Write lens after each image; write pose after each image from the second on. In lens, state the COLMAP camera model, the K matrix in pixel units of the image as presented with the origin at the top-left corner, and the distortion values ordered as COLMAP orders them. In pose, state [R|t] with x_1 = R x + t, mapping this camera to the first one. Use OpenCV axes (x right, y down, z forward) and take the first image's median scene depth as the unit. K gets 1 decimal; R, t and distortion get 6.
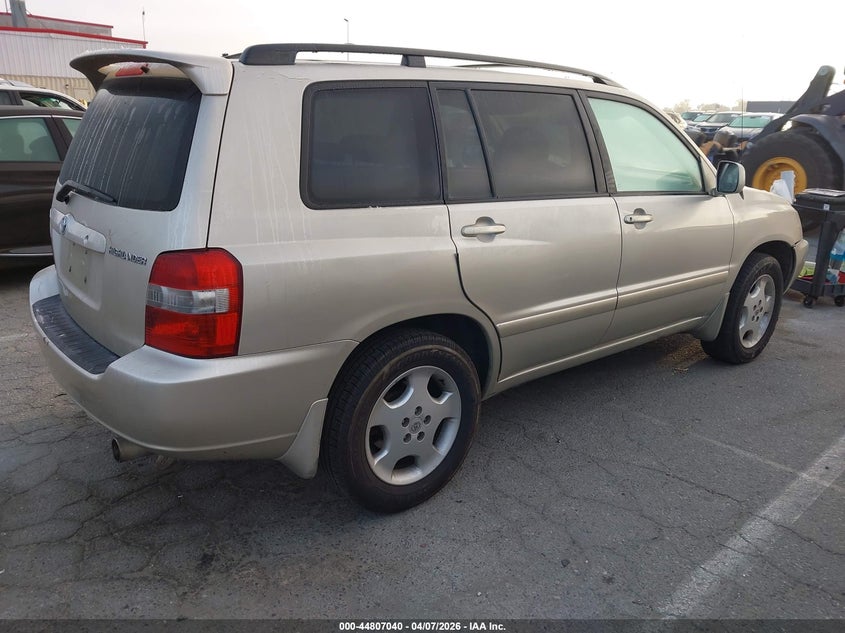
lens RADIAL K [[644.4, 0, 422.5], [0, 644.4, 316.5], [0, 0, 1]] dist [-0.008001, -0.007900]
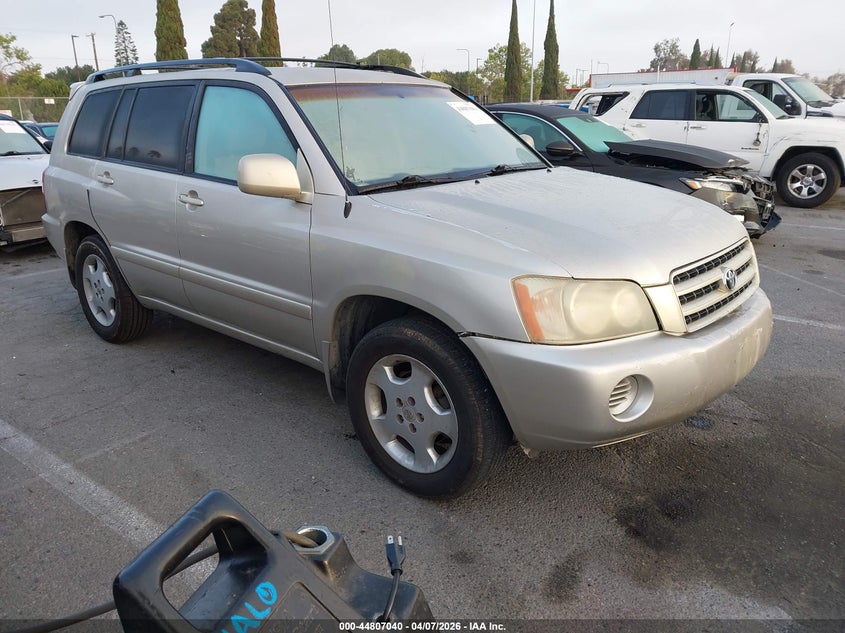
lens RADIAL K [[644.4, 0, 422.5], [0, 644.4, 316.5], [0, 0, 1]] dist [-0.008001, -0.007900]
pose [[0.199775, 0.265721, -0.943124, 1.071675], [-0.300248, 0.932825, 0.199220, -0.217822], [0.932706, 0.243371, 0.266138, 0.820880]]
